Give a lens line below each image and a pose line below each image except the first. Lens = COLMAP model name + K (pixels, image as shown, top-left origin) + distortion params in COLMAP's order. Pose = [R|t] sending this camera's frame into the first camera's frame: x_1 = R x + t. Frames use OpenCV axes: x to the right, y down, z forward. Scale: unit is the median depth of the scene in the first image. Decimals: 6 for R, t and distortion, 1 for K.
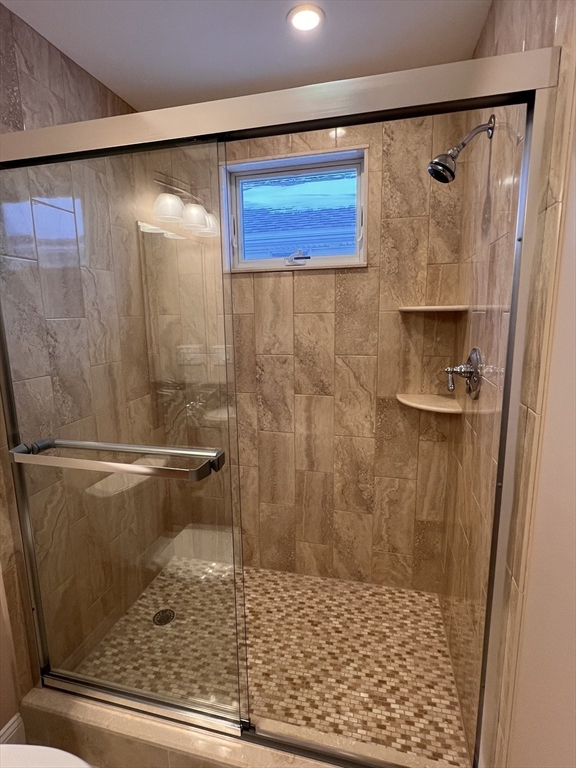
lens RADIAL K [[383.2, 0, 288.3], [0, 383.2, 382.8], [0, 0, 1]] dist [-0.003673, -0.000567]
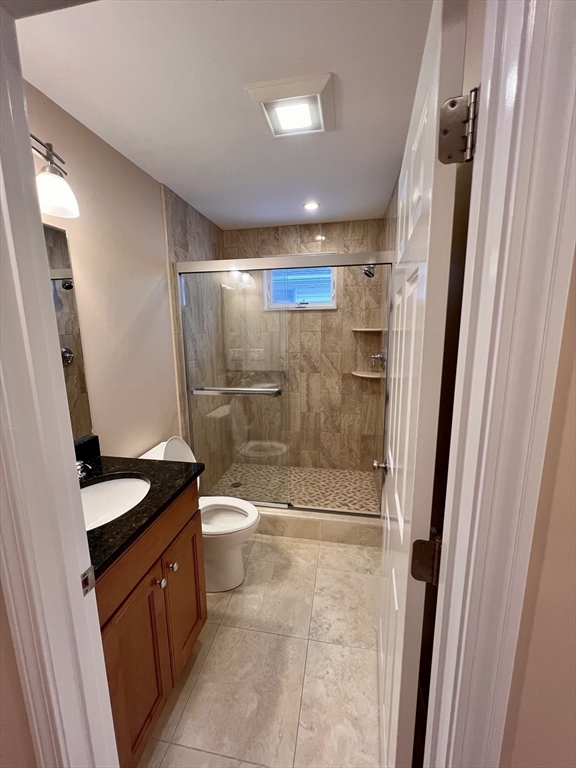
lens RADIAL K [[308.6, 0, 288.5], [0, 308.6, 385.4], [0, 0, 1]] dist [0.009490, 0.000242]
pose [[0.998080, -0.007021, 0.061537, -0.149949], [0.006924, 0.999974, 0.001788, 0.096204], [-0.061548, -0.001358, 0.998103, -0.605603]]
